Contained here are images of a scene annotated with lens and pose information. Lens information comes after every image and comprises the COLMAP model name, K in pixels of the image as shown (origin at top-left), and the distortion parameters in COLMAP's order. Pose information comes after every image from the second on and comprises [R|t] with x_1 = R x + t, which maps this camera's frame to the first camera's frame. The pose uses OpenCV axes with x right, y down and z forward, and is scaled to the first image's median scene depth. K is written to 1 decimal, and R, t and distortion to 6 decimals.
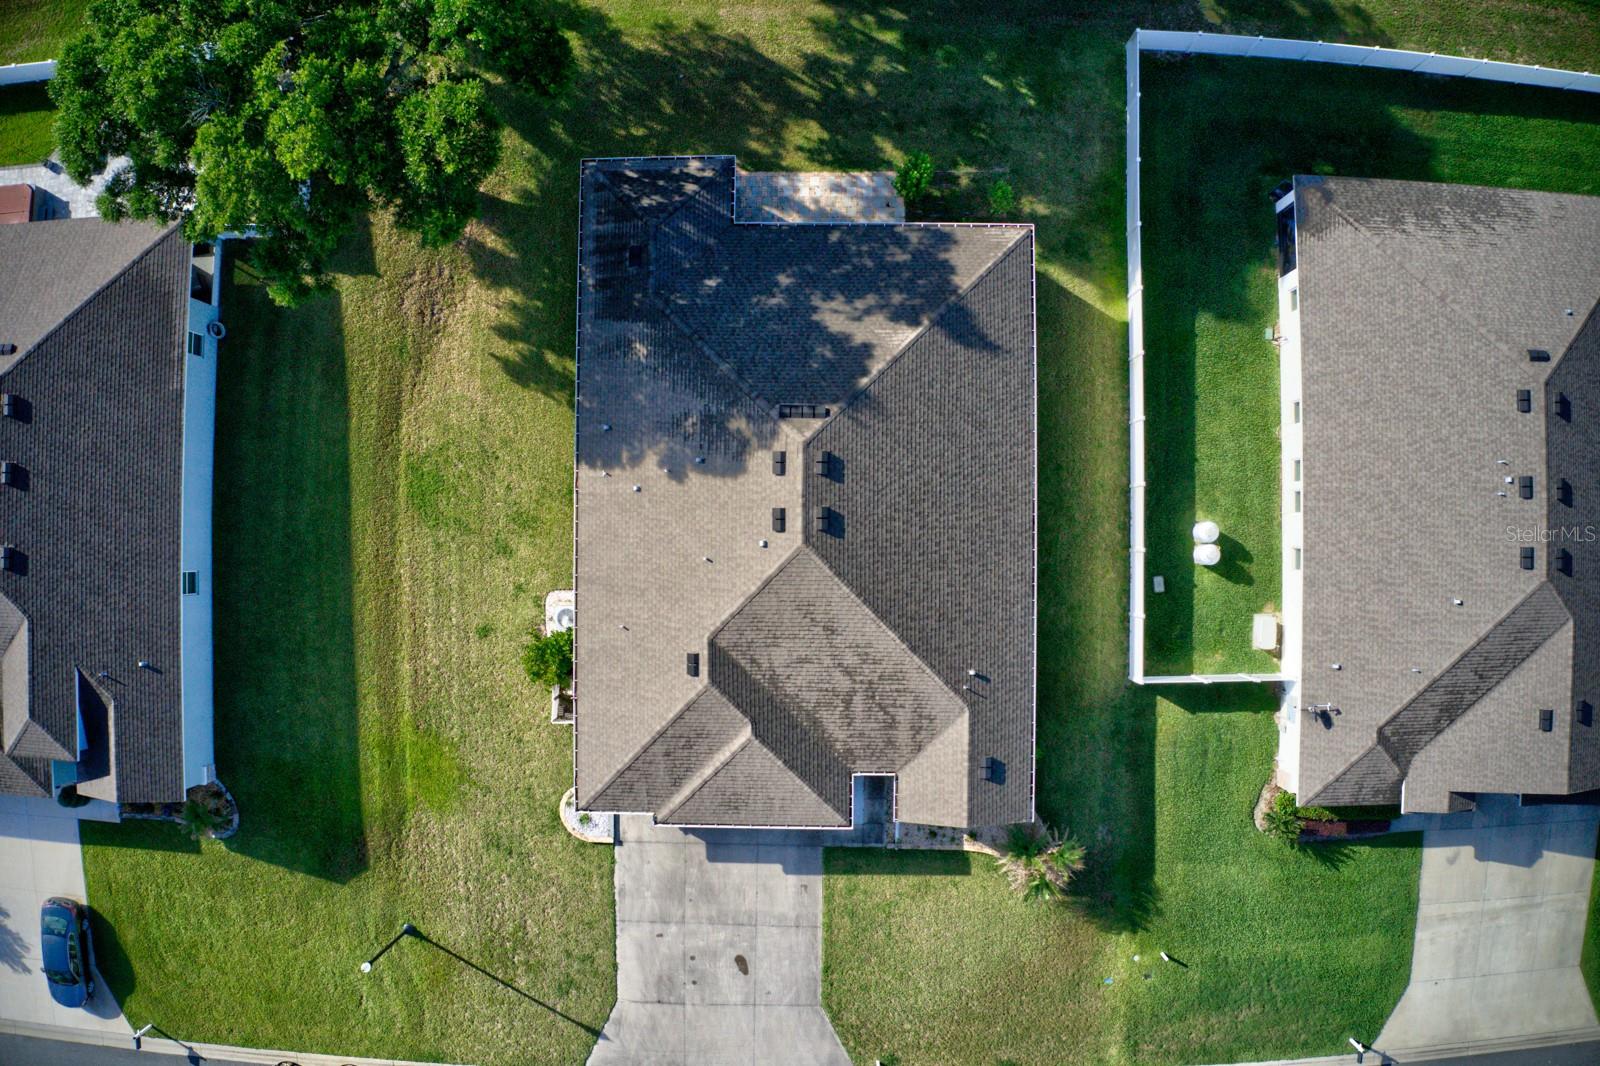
lens RADIAL K [[1266.5, 0, 793.7], [0, 1266.5, 530.7], [0, 0, 1]] dist [-0.199437, 0.019838]
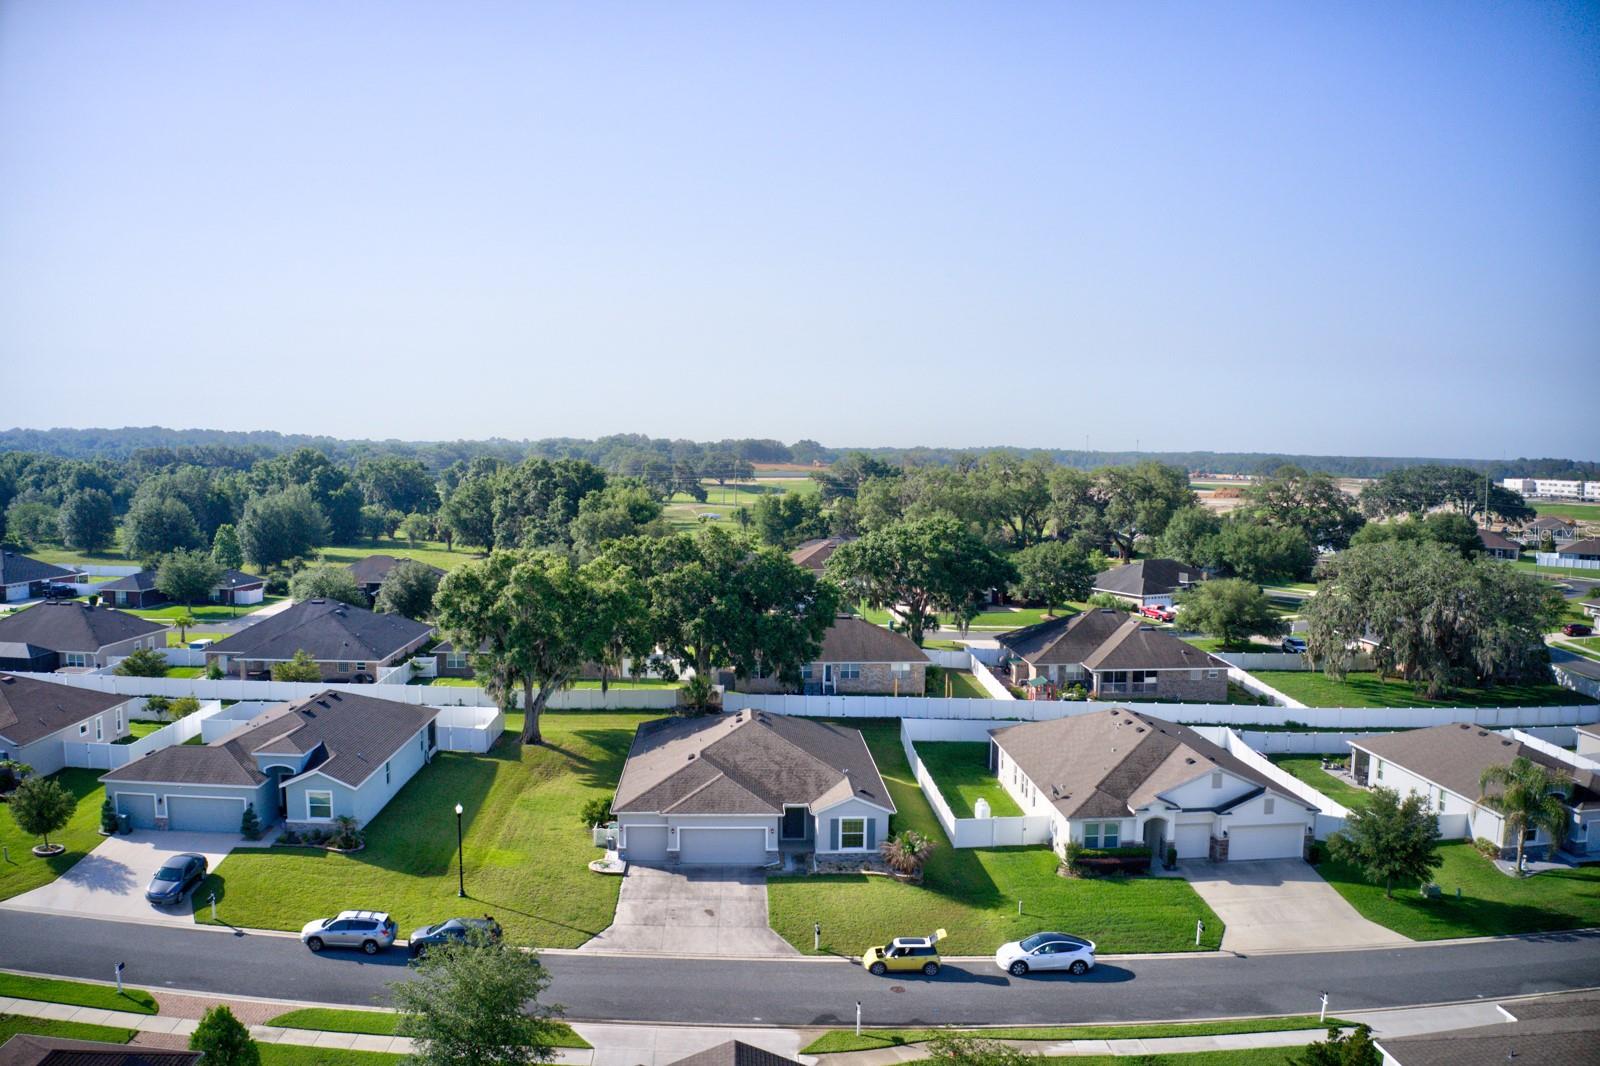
lens RADIAL K [[1266.5, 0, 803.6], [0, 1266.5, 522.2], [0, 0, 1]] dist [-0.199437, 0.019838]
pose [[0.997423, 0.035856, 0.062141, -0.038956], [0.059629, 0.067313, -0.995948, 1.681957], [-0.039894, 0.997087, 0.065001, 0.486003]]
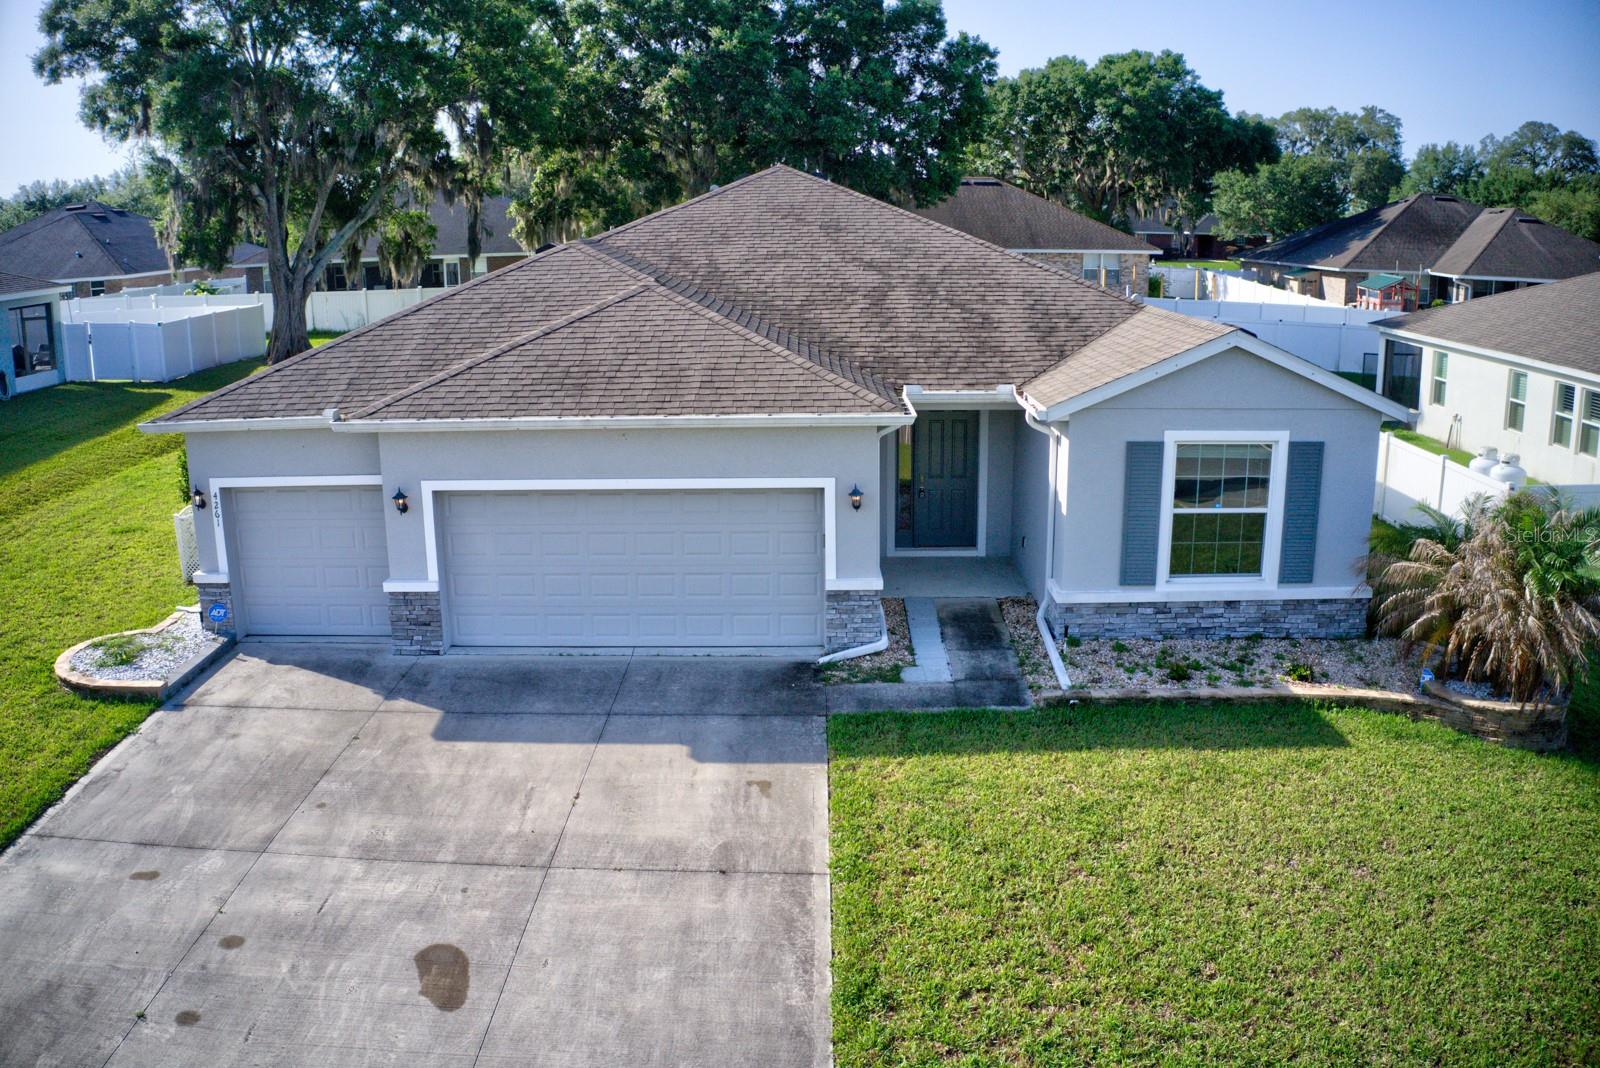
lens RADIAL K [[1266.5, 0, 808.4], [0, 1266.5, 525.5], [0, 0, 1]] dist [-0.199437, 0.019838]
pose [[0.999760, 0.020972, 0.006268, 0.015932], [0.000989, 0.242791, -0.970078, 0.530361], [-0.021866, 0.969852, 0.242713, 0.881447]]
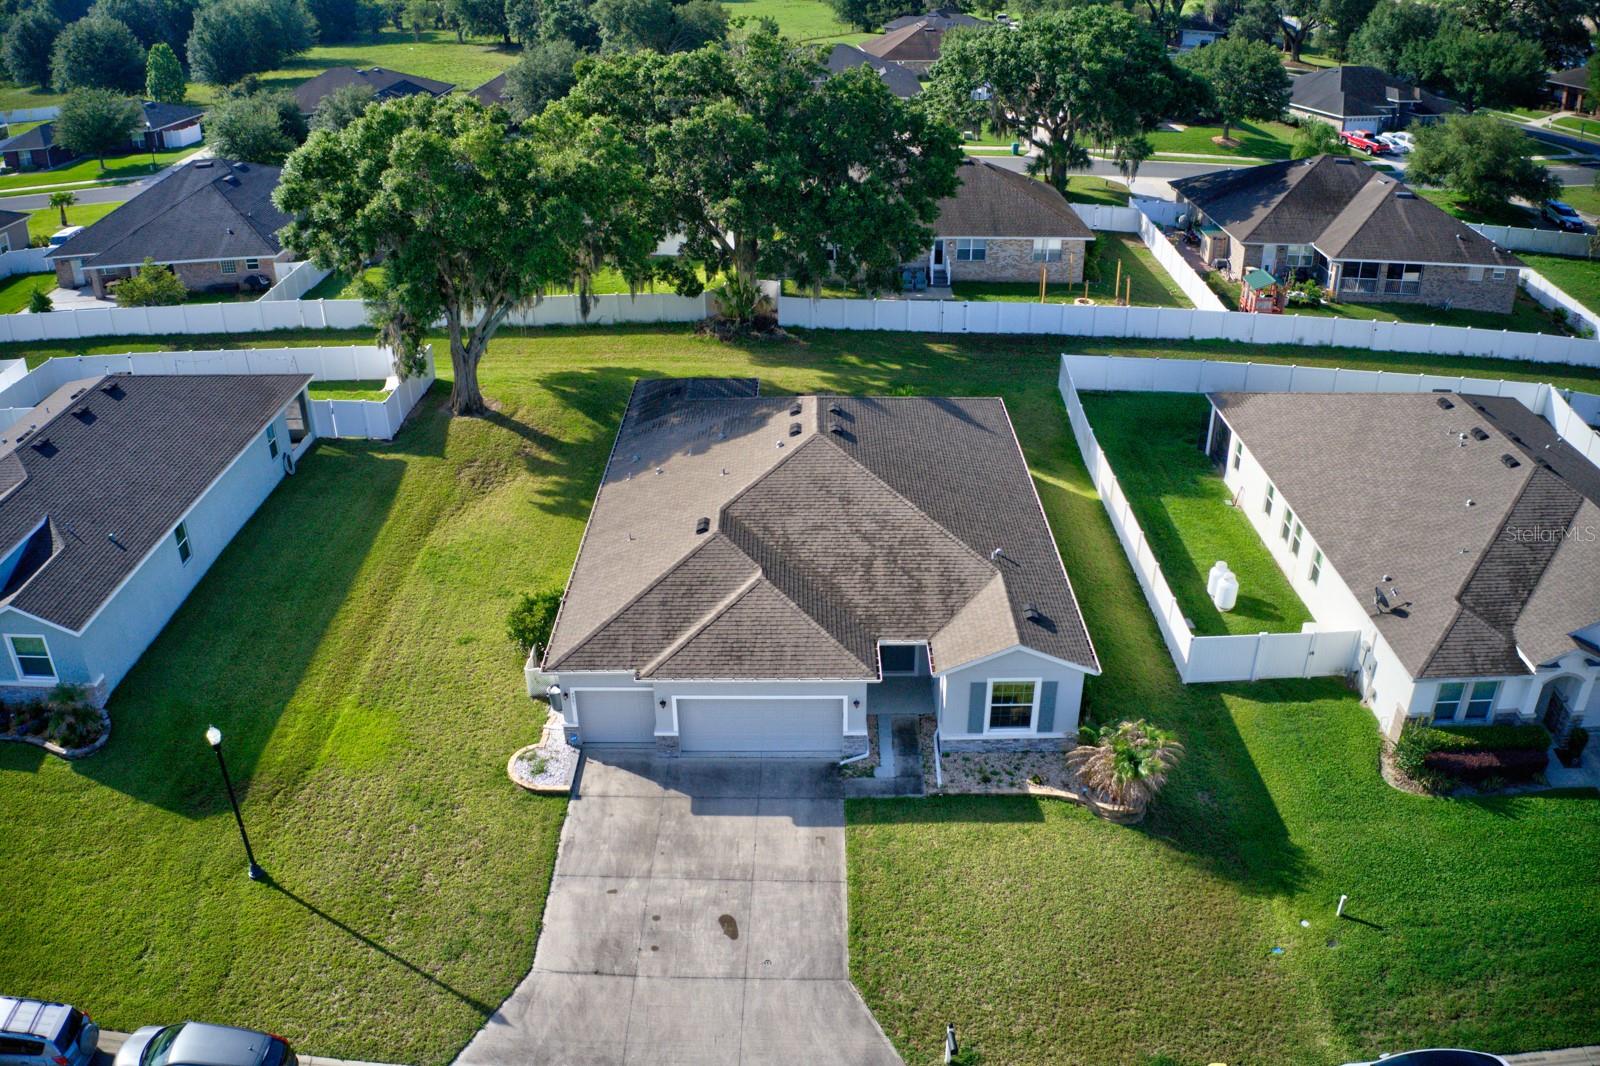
lens RADIAL K [[1266.5, 0, 808.3], [0, 1266.5, 525.4], [0, 0, 1]] dist [-0.199437, 0.019838]
pose [[0.999724, 0.018807, 0.014084, -0.012541], [0.003610, 0.469363, -0.882998, 0.846396], [-0.023217, 0.882805, 0.469166, 0.493982]]
